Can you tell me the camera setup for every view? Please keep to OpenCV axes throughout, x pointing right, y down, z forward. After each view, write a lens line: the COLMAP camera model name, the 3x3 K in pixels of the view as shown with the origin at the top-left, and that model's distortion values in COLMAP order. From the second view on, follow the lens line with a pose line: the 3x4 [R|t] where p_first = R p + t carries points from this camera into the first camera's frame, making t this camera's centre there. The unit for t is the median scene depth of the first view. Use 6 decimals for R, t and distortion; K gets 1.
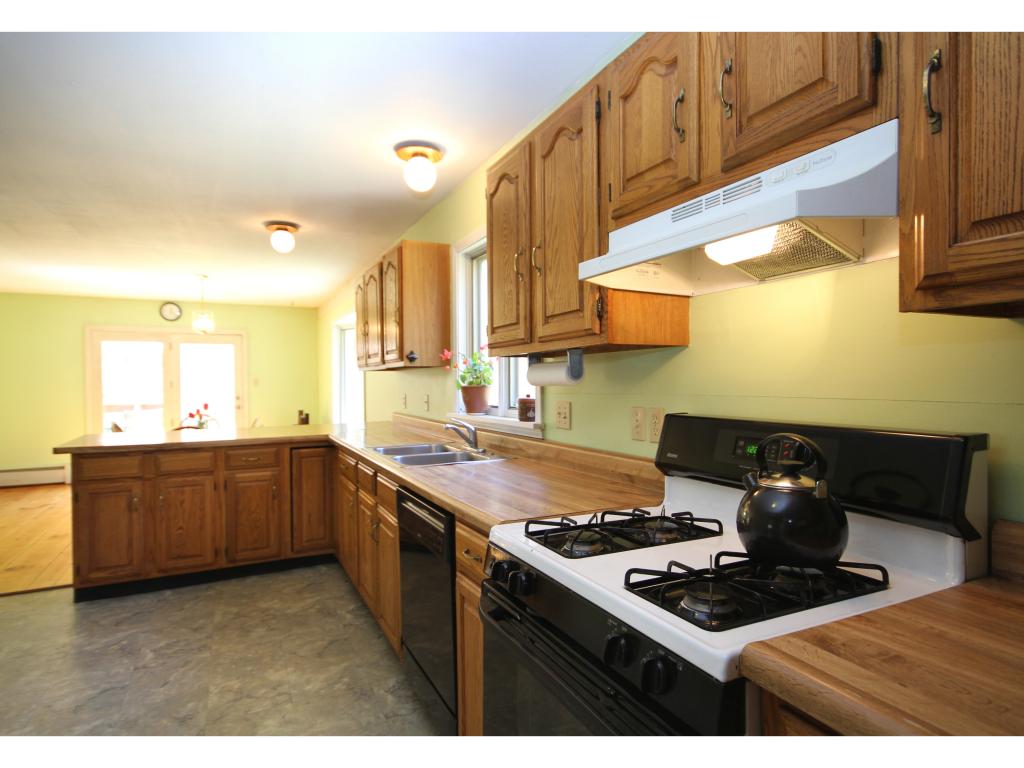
lens RADIAL K [[590.0, 0, 512.0], [0, 590.0, 384.0], [0, 0, 1]] dist [-0.001471, -0.000498]
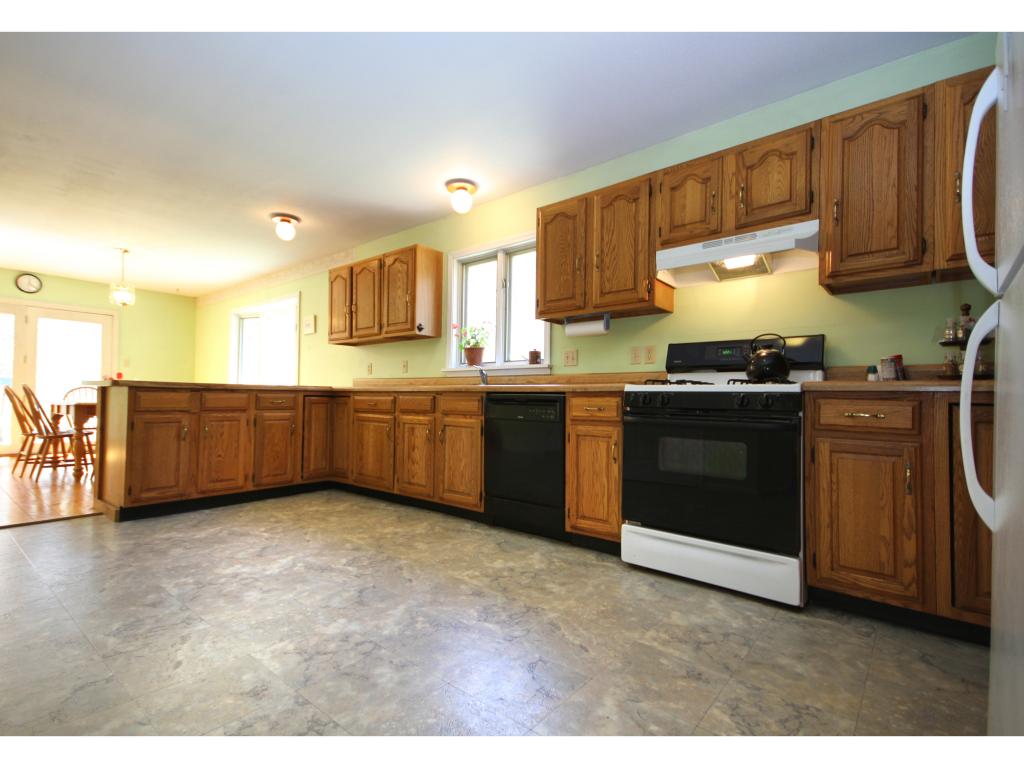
lens RADIAL K [[497.6, 0, 512.0], [0, 497.6, 384.0], [0, 0, 1]] dist [0.035732, -0.000369]
pose [[0.915060, 0.033780, 0.401900, -0.450400], [-0.020711, 0.999107, -0.036820, 0.129102], [-0.402785, 0.025369, 0.914943, -0.174573]]
